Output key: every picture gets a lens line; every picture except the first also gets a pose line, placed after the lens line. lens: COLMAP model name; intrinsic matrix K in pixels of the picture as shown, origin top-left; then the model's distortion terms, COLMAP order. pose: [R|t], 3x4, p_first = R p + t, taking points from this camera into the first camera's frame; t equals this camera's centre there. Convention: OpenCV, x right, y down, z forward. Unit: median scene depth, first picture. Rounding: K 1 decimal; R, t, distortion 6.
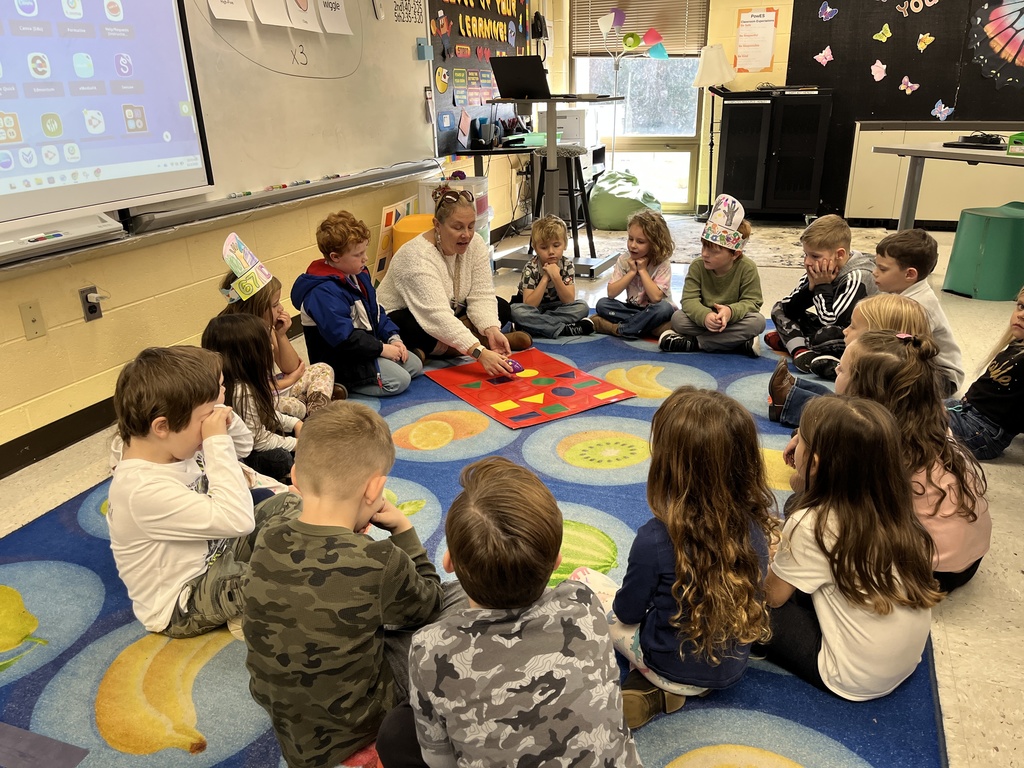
lens RADIAL K [[755.9, 0, 512.0], [0, 755.9, 384.0], [0, 0, 1]] dist [0.025129, -0.055644]
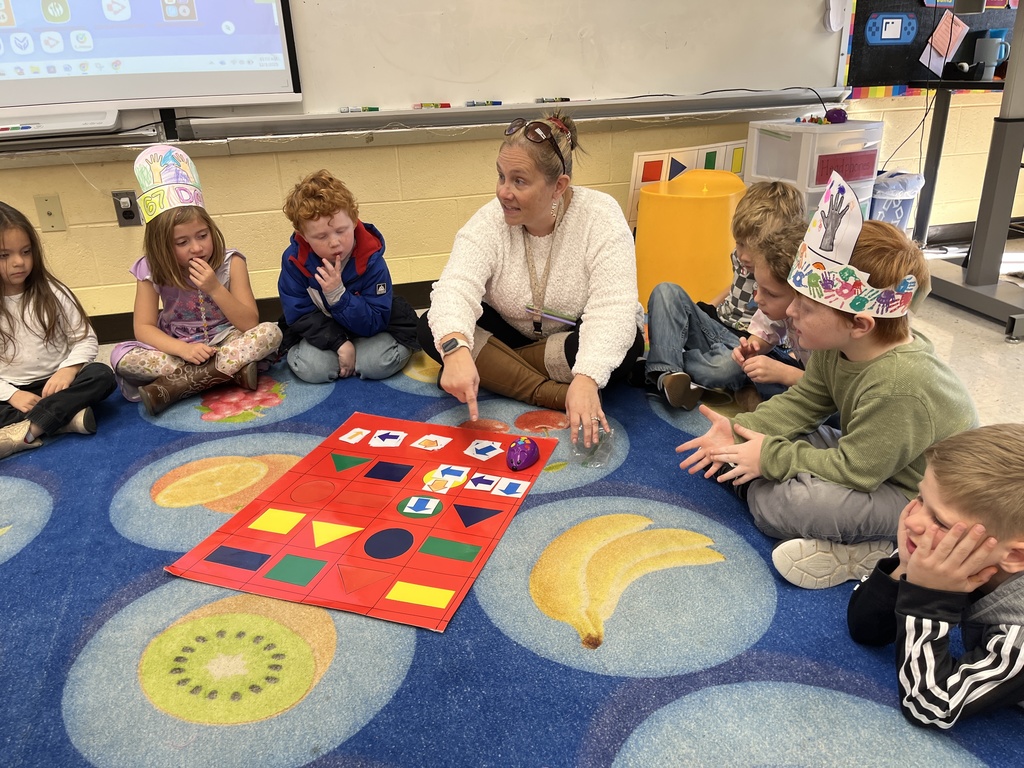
lens RADIAL K [[755.9, 0, 512.0], [0, 755.9, 384.0], [0, 0, 1]] dist [0.025129, -0.055644]
pose [[0.620658, 0.310652, -0.719916, 0.526307], [-0.267531, 0.946969, 0.177982, -0.208774], [0.737028, 0.082134, 0.670853, 0.786231]]
